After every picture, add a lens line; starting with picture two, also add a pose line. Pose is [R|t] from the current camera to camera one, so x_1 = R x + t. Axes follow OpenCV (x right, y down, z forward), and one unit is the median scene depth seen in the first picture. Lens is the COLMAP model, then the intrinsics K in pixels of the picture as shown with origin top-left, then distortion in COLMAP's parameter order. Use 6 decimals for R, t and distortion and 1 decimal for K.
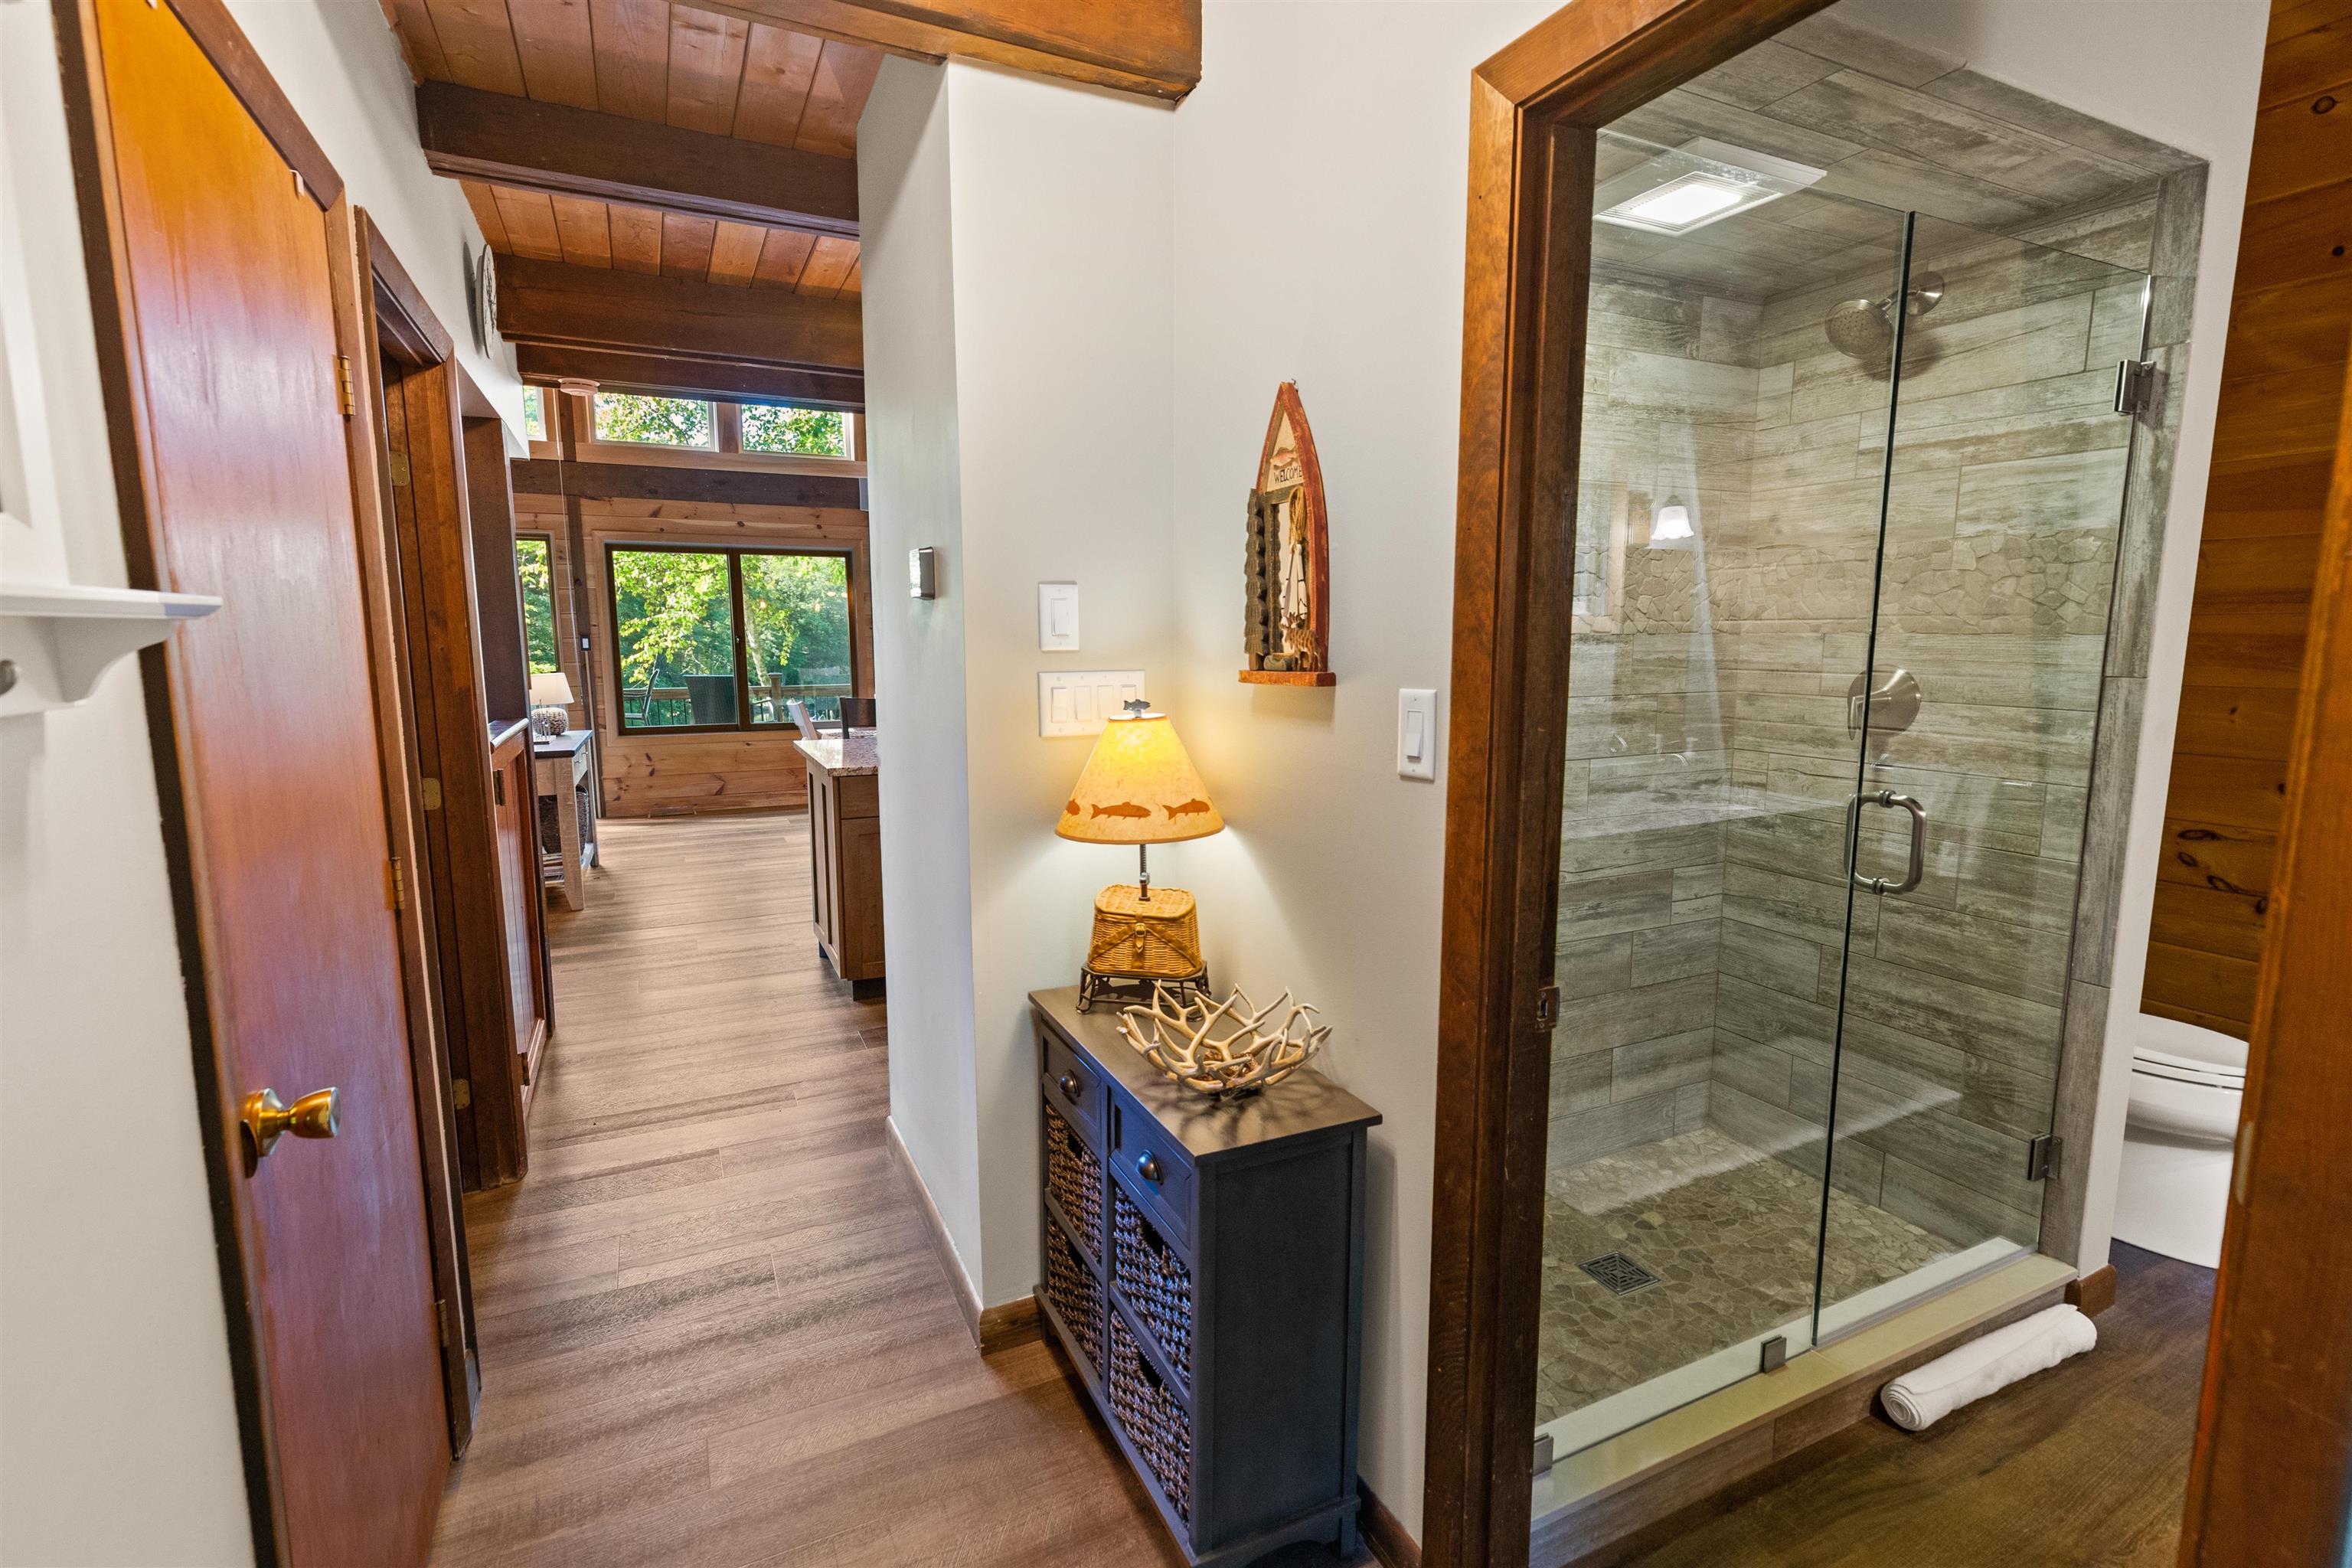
lens RADIAL K [[1084.3, 0, 1181.7], [0, 1084.3, 779.1], [0, 0, 1]] dist [0.007103, -0.000694]
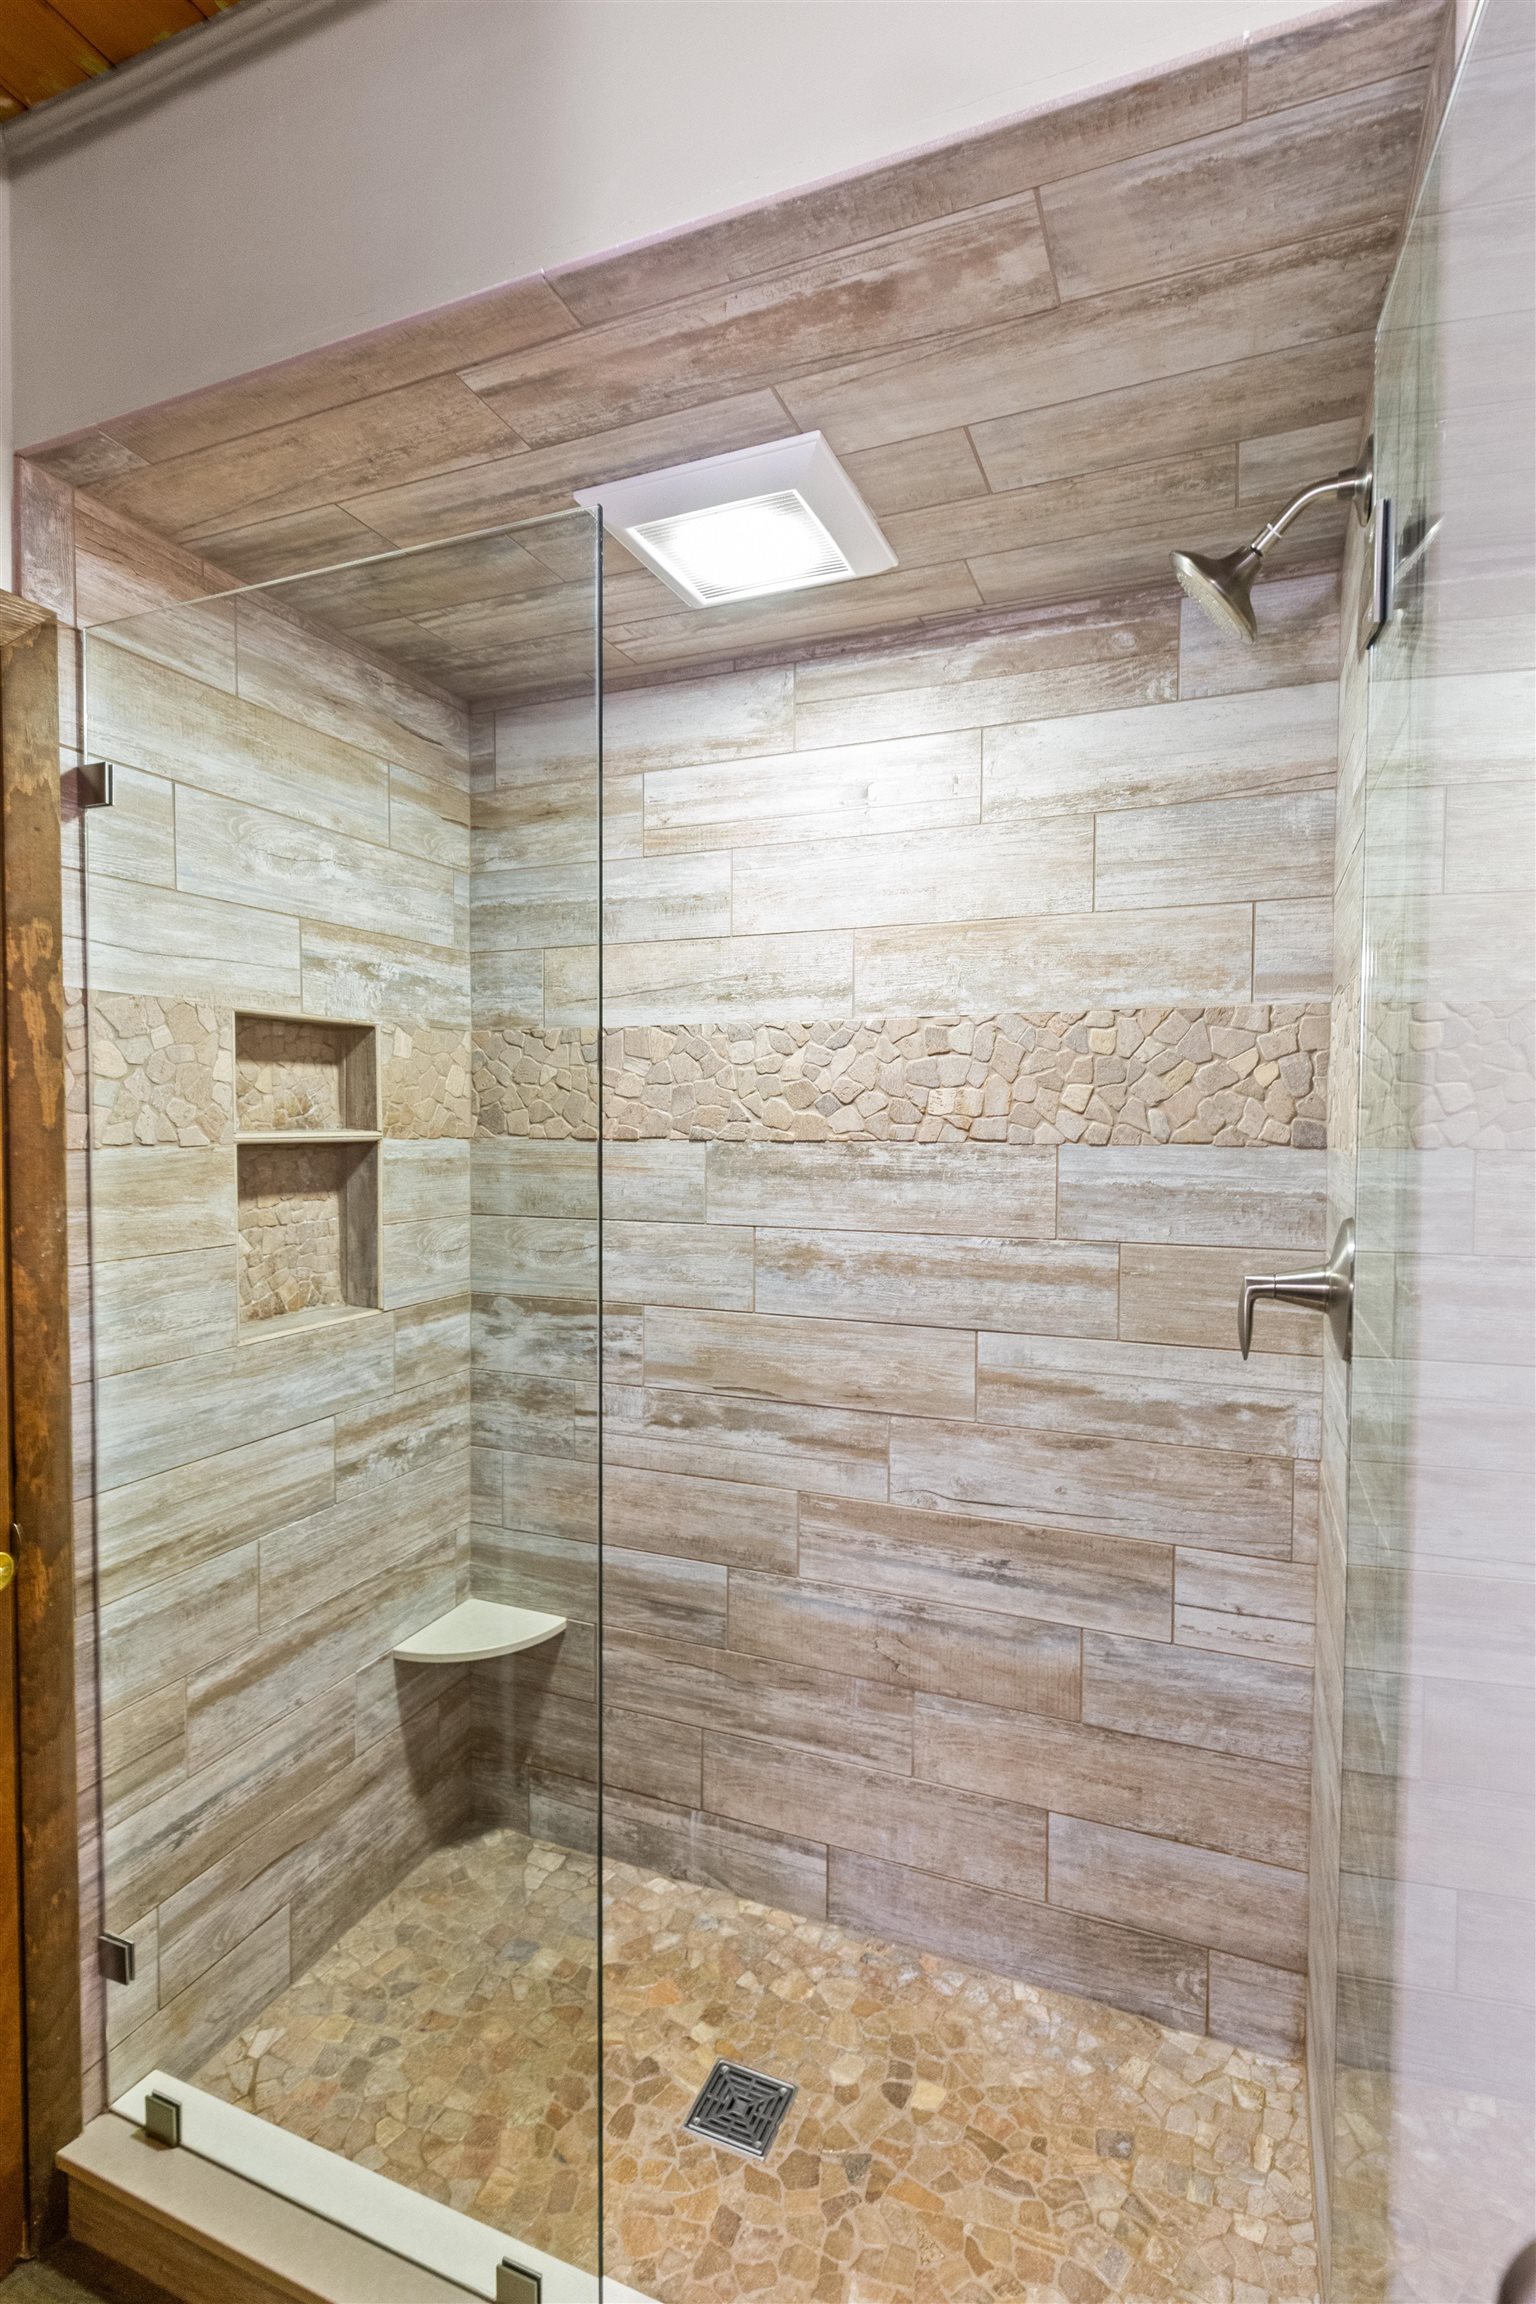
lens RADIAL K [[1119.1, 0, 753.7], [0, 1119.1, 1154.4], [0, 0, 1]] dist [-0.001818, -0.000297]
pose [[0.659010, 0.029708, -0.751548, 0.906042], [-0.105953, 0.992922, -0.053658, -0.084321], [0.744634, 0.114989, 0.657493, 0.499815]]
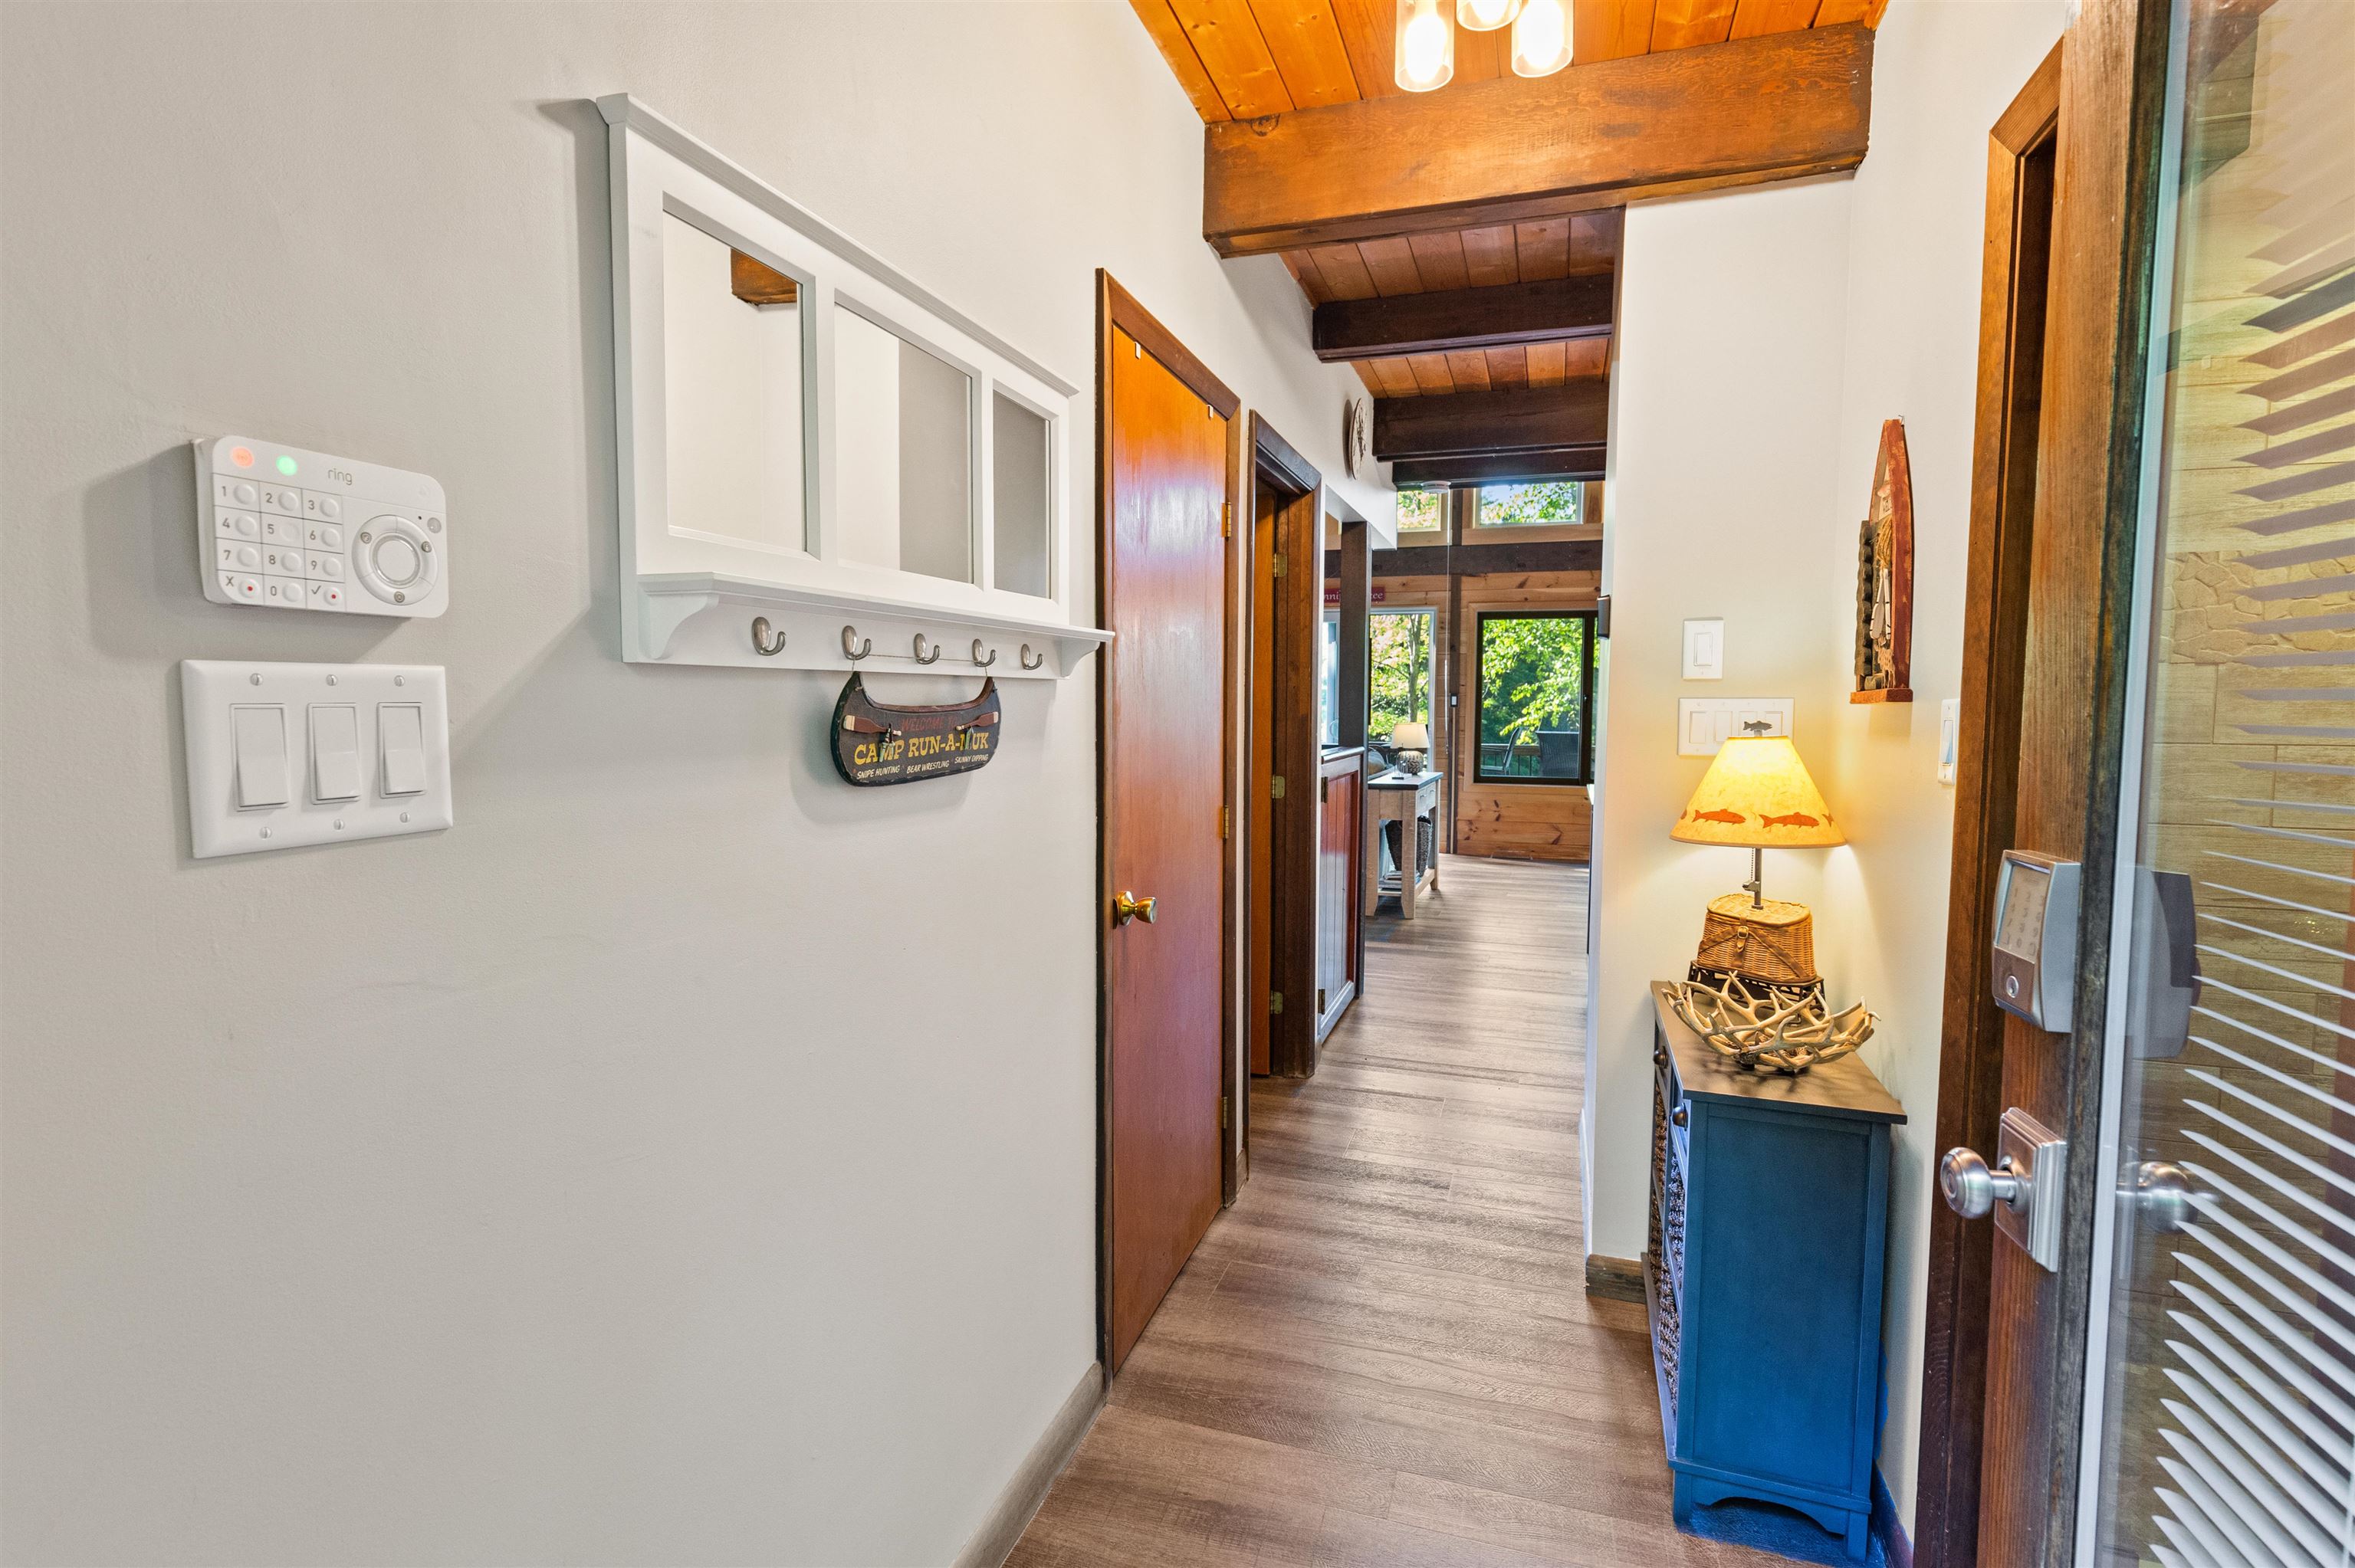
lens RADIAL K [[1134.1, 0, 1170.3], [0, 1134.1, 776.2], [0, 0, 1]] dist [0.004792, -0.000434]
pose [[0.709351, 0.051648, -0.702960, 0.289351], [-0.100202, 0.994572, -0.028040, 0.061425], [0.697697, 0.090328, 0.710676, -0.185089]]
